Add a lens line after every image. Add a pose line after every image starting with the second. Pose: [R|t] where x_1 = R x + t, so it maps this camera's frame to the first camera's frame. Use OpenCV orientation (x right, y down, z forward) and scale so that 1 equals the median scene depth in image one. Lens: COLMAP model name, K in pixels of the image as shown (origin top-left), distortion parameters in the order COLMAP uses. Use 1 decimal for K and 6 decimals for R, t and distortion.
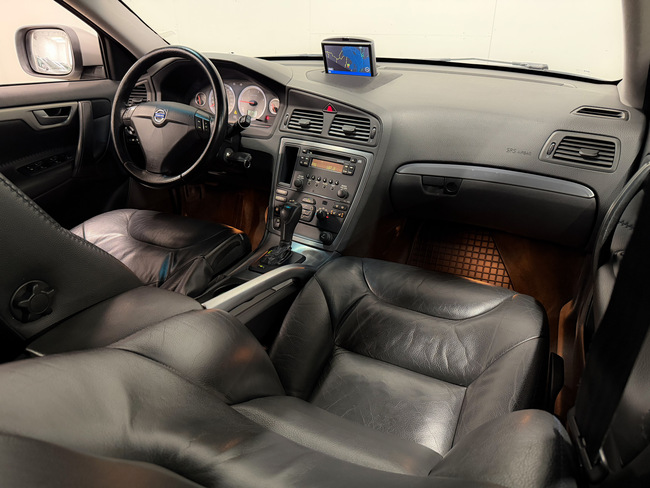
lens RADIAL K [[455.5, 0, 325.0], [0, 455.5, 244.0], [0, 0, 1]] dist [0.116127, -0.180459]
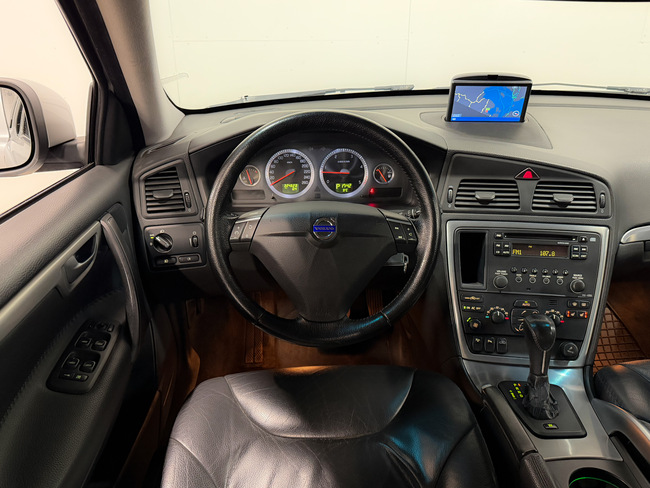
lens RADIAL K [[535.1, 0, 325.0], [0, 535.1, 244.0], [0, 0, 1]] dist [0.040388, -0.016712]
pose [[0.883042, -0.199310, 0.424867, -0.637929], [0.213333, 0.976866, 0.014870, -0.261262], [-0.418002, 0.077507, 0.905134, 0.363534]]
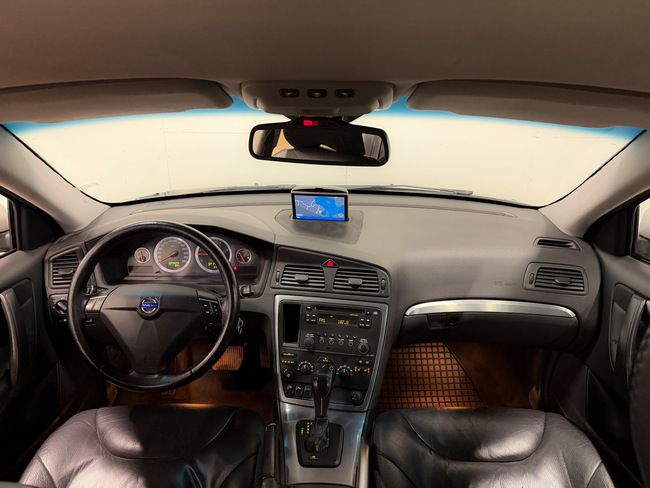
lens RADIAL K [[455.5, 0, 325.0], [0, 455.5, 244.0], [0, 0, 1]] dist [0.116127, -0.180459]
pose [[0.904573, -0.142661, 0.401740, -0.380569], [0.187460, 0.979460, -0.074279, -0.257718], [-0.382891, 0.142501, 0.912737, 0.095210]]
